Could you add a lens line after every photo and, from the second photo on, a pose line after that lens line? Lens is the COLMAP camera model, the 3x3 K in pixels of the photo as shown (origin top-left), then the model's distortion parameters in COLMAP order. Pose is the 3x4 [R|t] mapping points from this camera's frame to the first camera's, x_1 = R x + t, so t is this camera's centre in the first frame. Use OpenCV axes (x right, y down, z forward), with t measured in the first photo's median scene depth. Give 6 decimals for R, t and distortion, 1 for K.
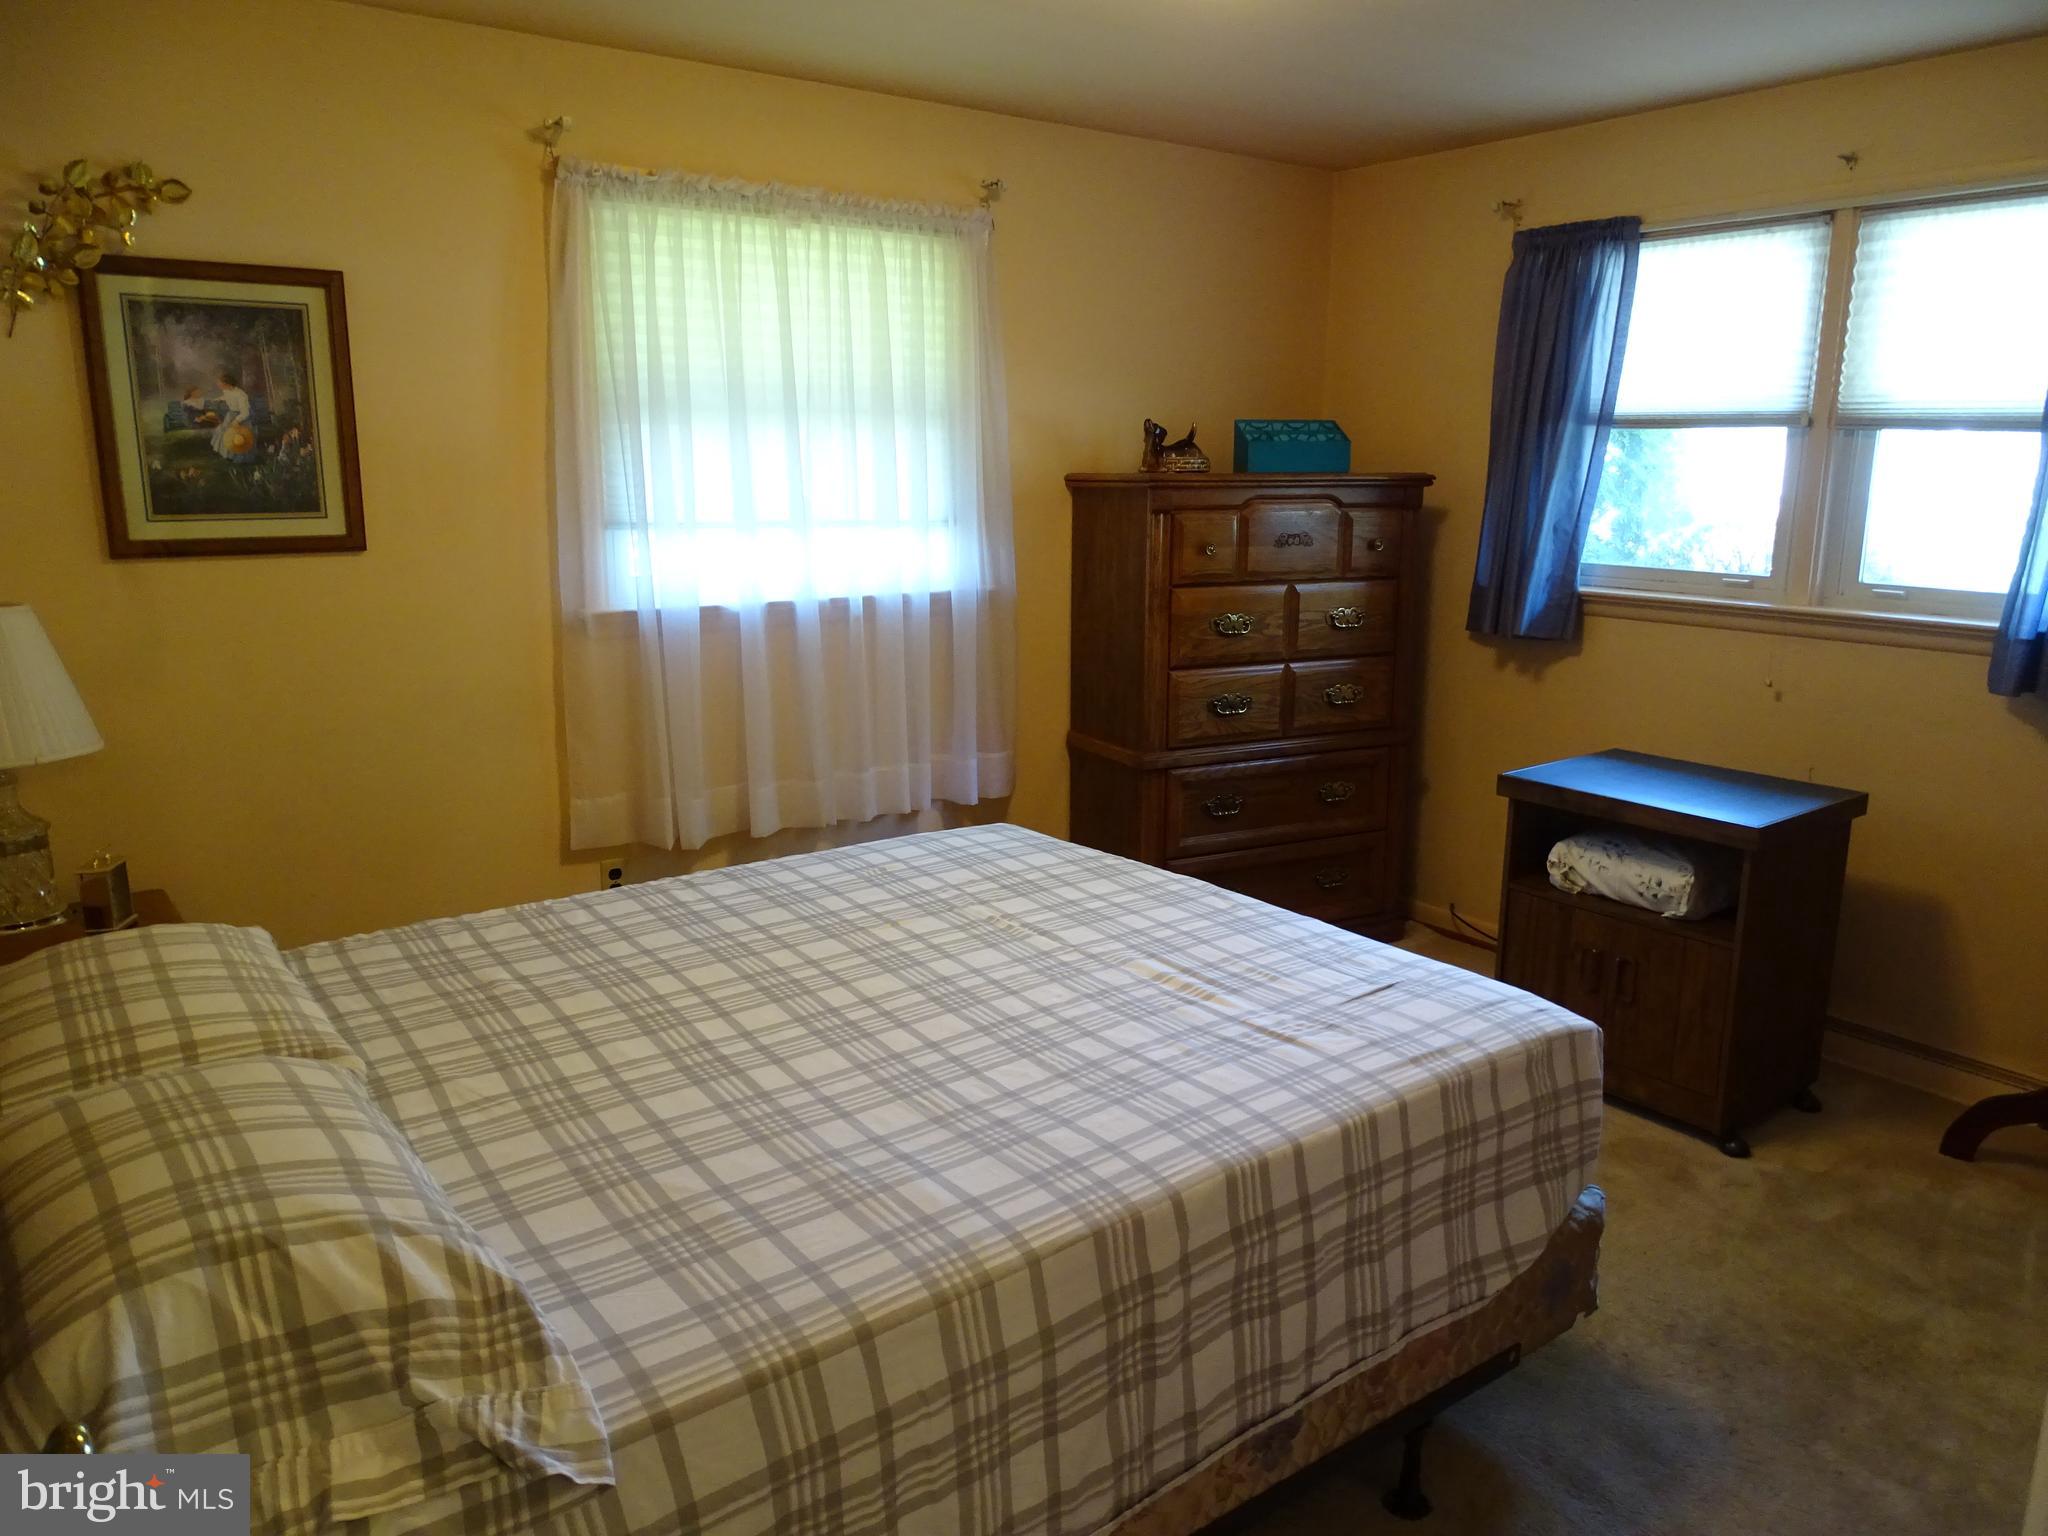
lens RADIAL K [[1453.0, 0, 1032.5], [0, 1453.0, 764.7], [0, 0, 1]] dist [-0.007321, 0.003724]
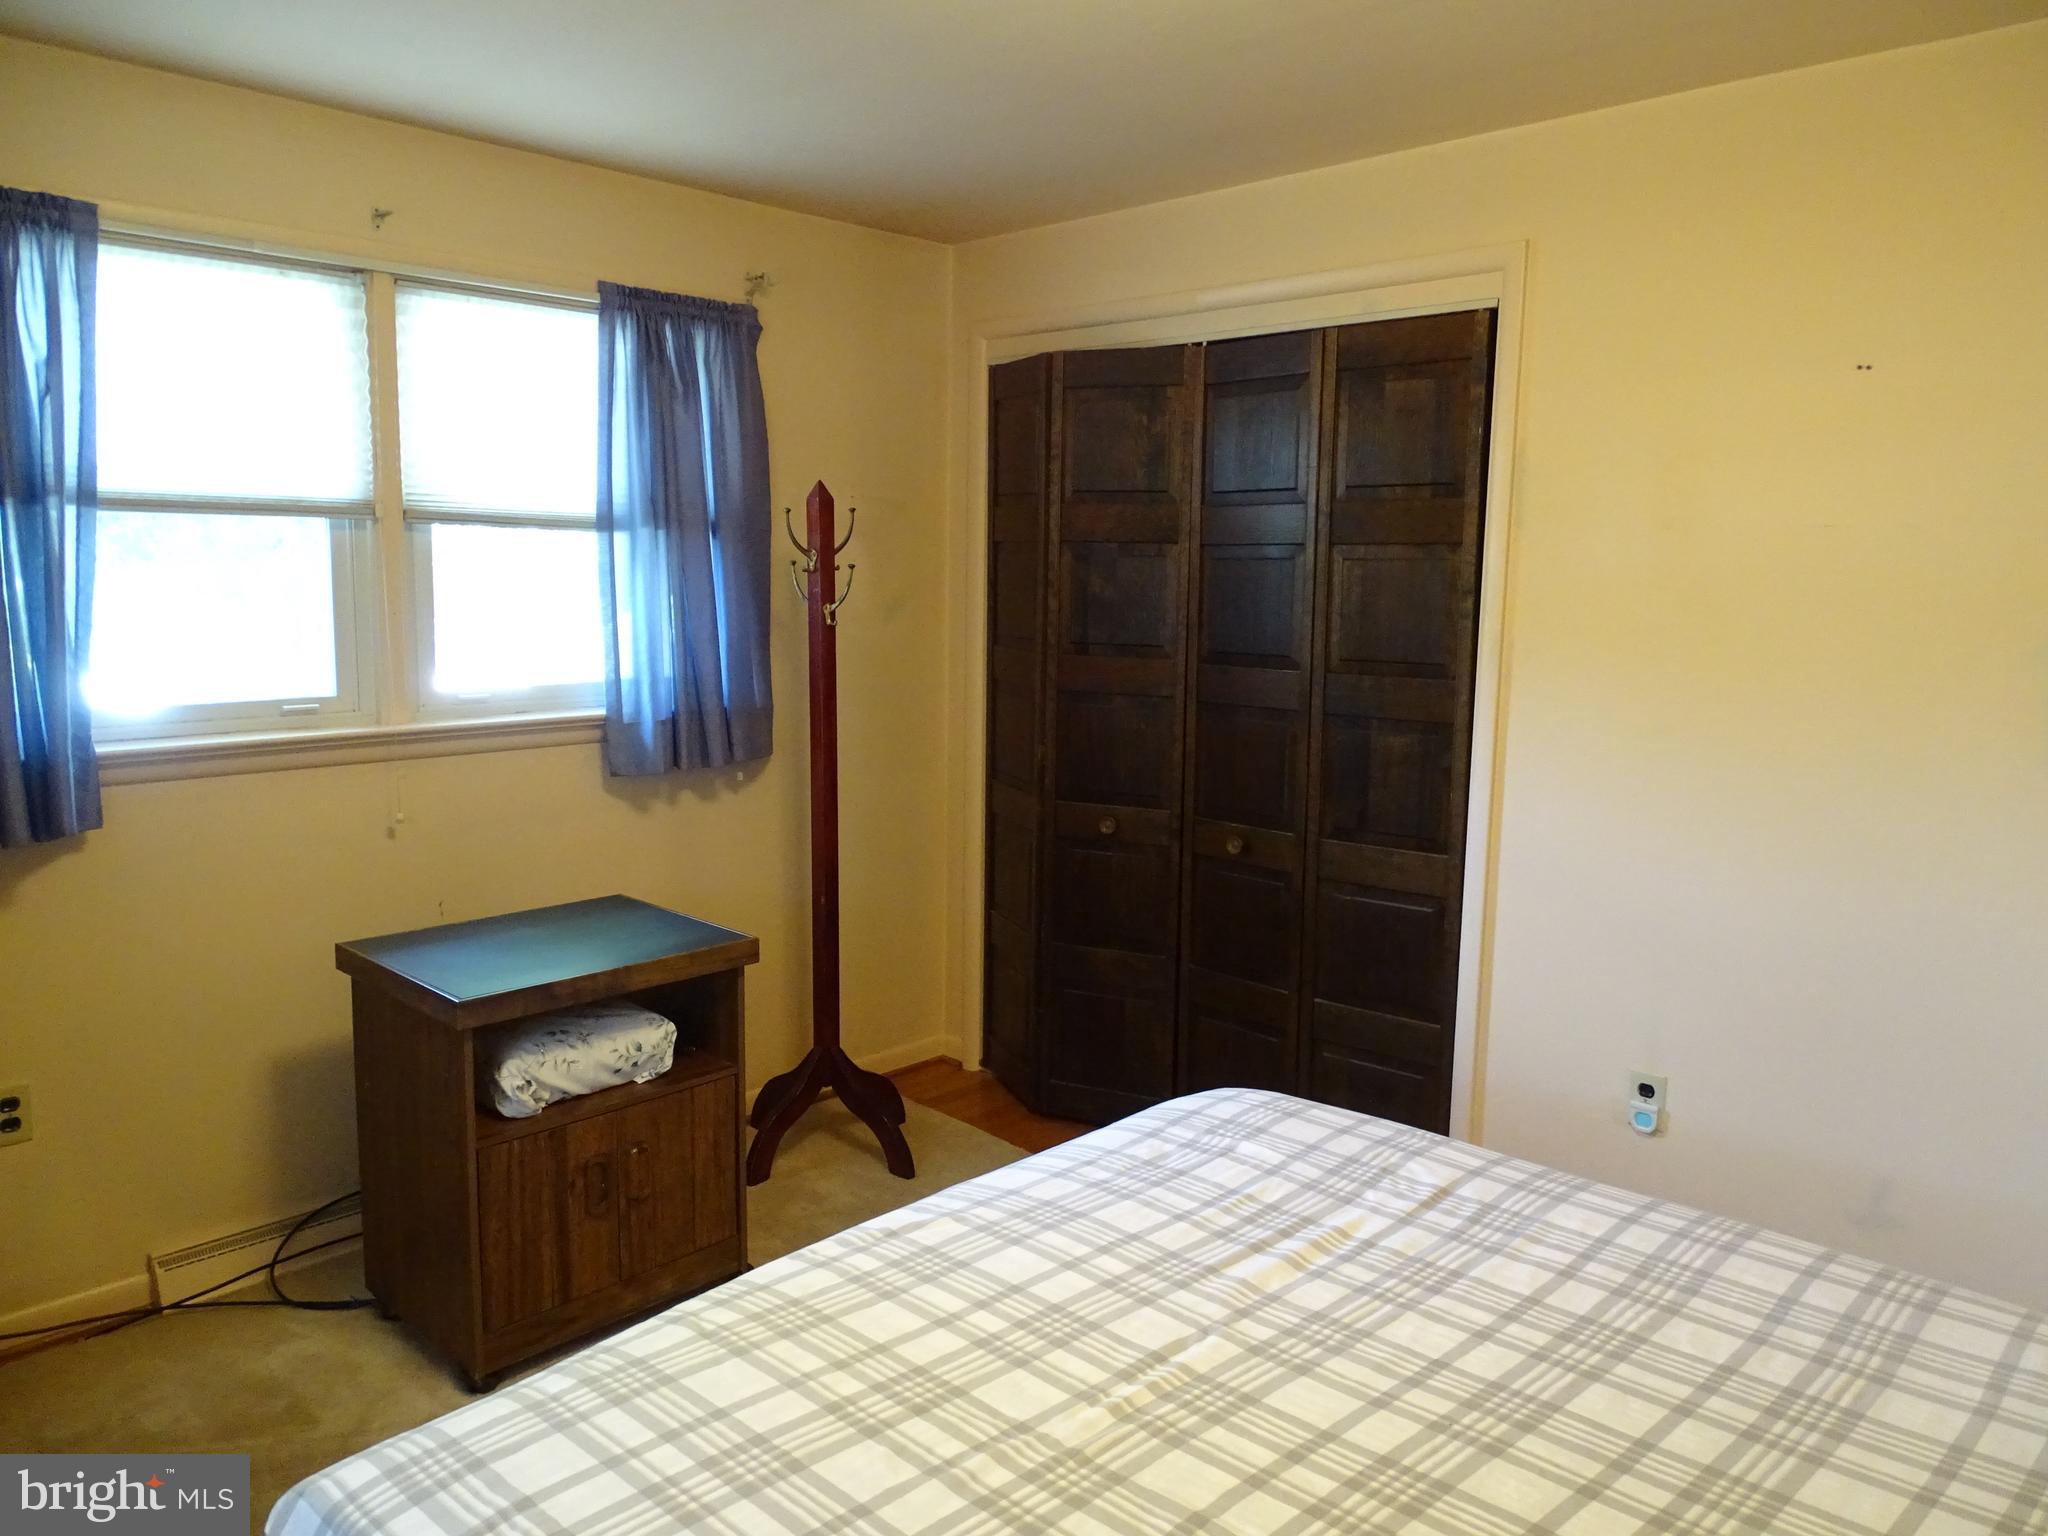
lens RADIAL K [[1453.0, 0, 1032.5], [0, 1453.0, 764.7], [0, 0, 1]] dist [-0.007321, 0.003724]
pose [[-0.147093, -0.145247, 0.978400, -0.523232], [0.194431, 0.965615, 0.172580, -0.228526], [-0.969825, 0.215617, -0.113795, 1.043156]]
